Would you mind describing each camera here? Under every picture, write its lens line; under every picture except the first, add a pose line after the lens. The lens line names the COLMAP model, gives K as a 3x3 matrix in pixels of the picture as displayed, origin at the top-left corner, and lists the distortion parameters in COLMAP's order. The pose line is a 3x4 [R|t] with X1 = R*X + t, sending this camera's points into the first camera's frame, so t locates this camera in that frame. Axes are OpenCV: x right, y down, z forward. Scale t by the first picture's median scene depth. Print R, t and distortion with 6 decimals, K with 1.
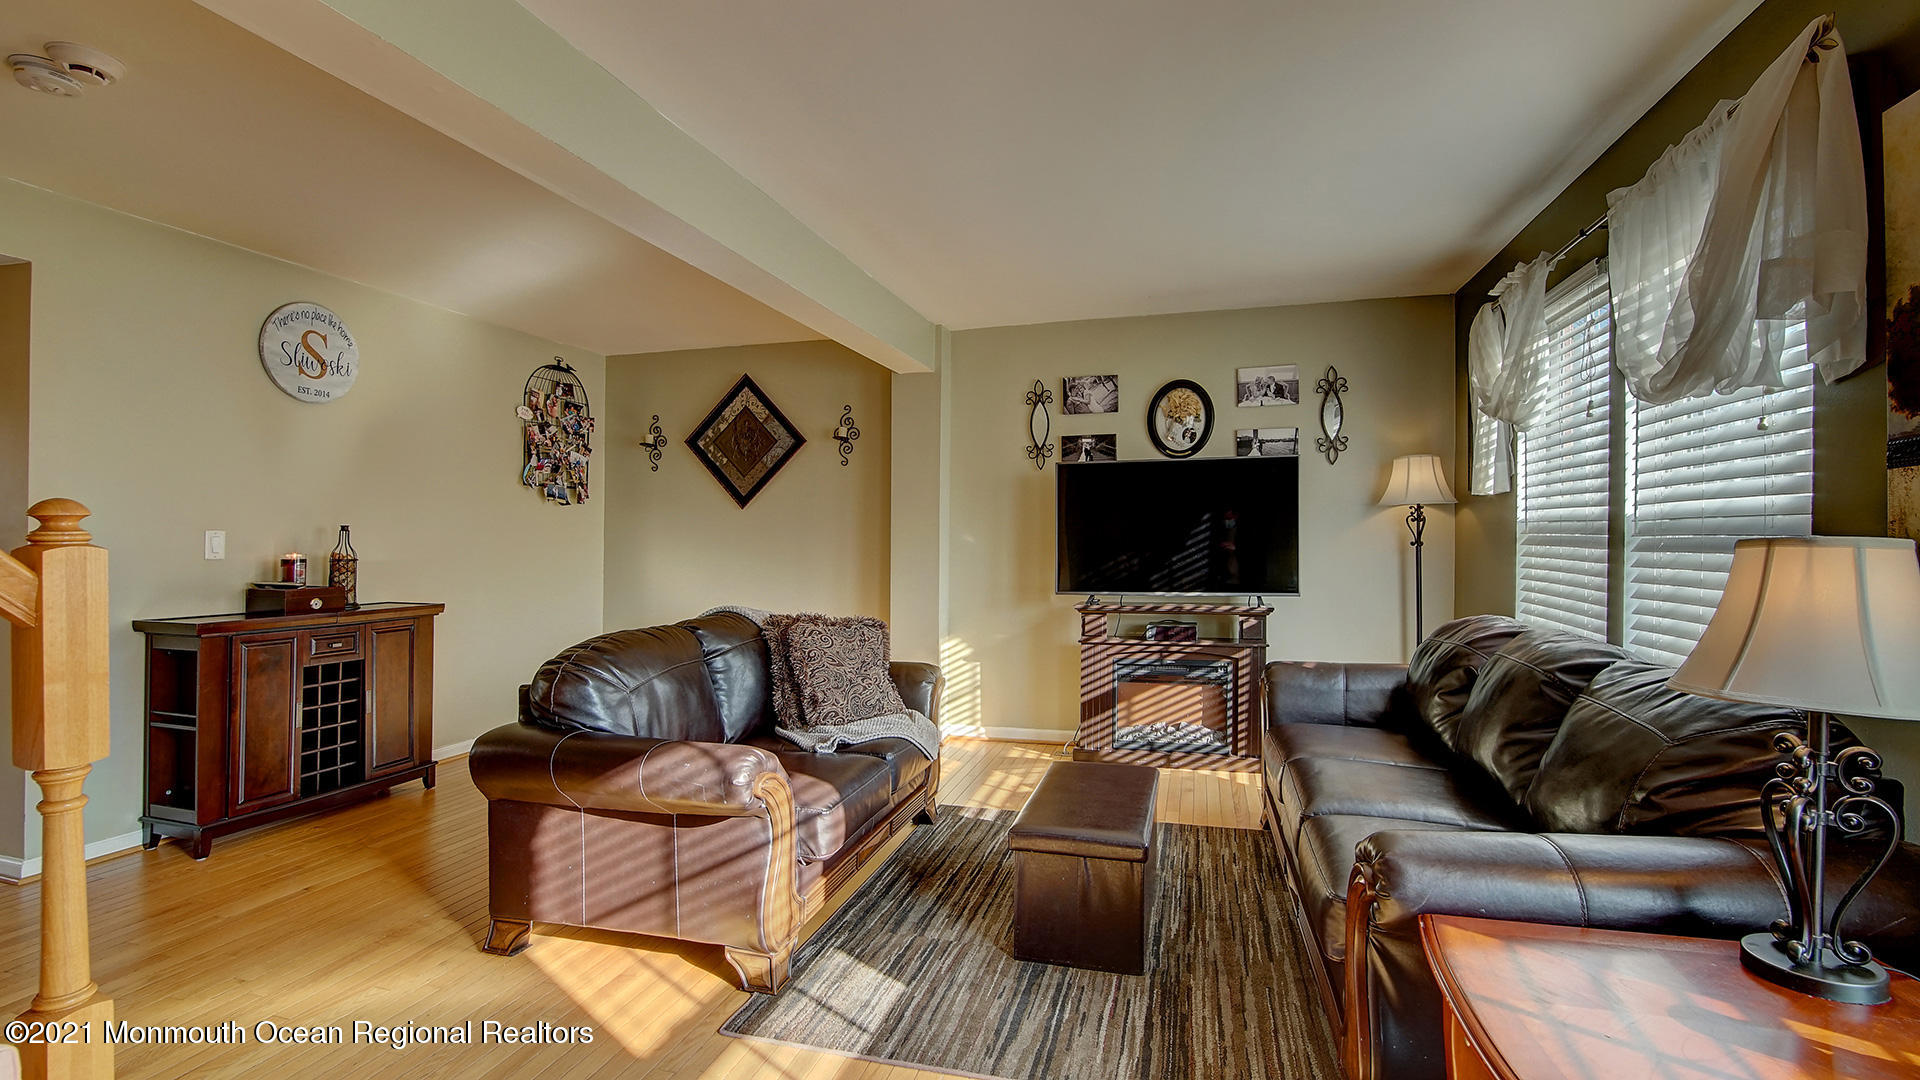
lens RADIAL K [[868.2, 0, 963.7], [0, 868.2, 546.7], [0, 0, 1]] dist [-0.000708, 0.000025]
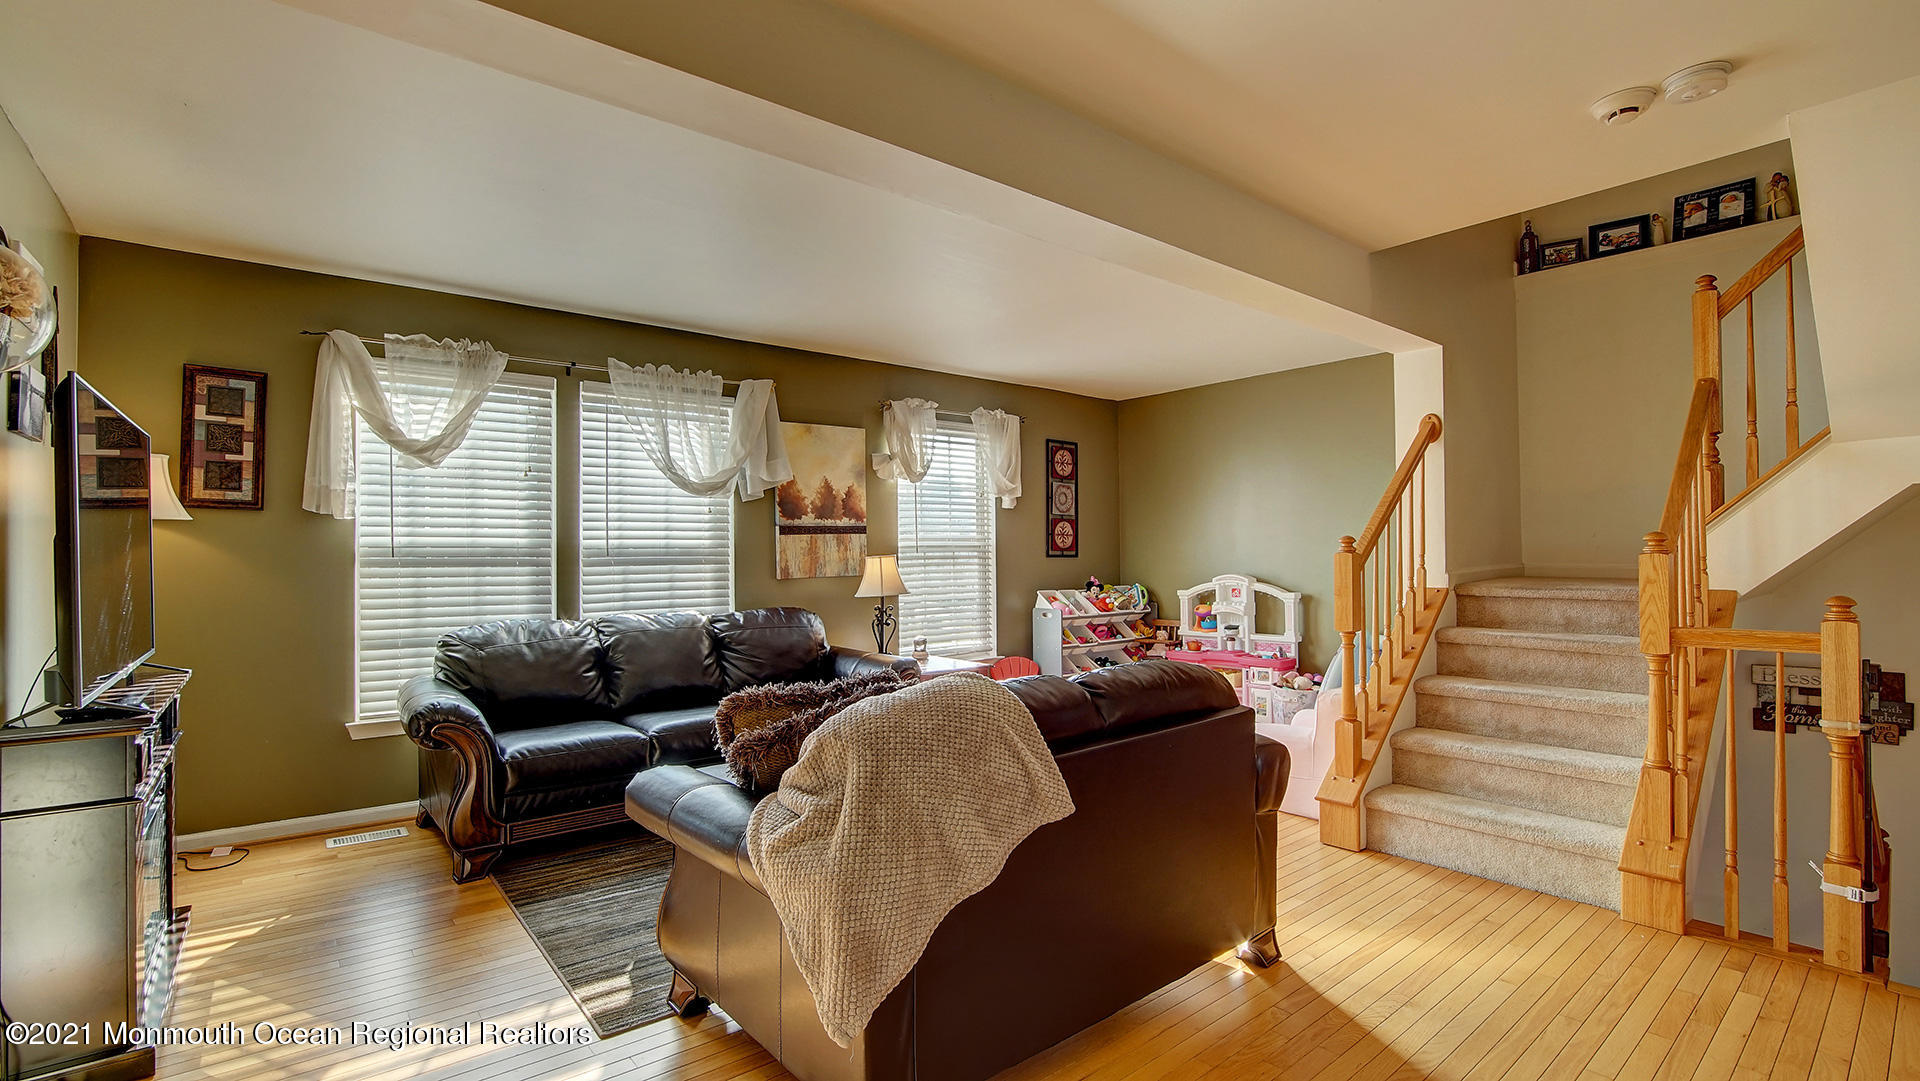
lens RADIAL K [[834.3, 0, 964.9], [0, 834.3, 535.1], [0, 0, 1]] dist [-0.001133, -0.000054]
pose [[-0.810787, 0.019794, 0.585006, -0.585561], [0.015389, 0.999803, -0.012501, -0.017271], [-0.585139, -0.001132, -0.810933, 1.406428]]
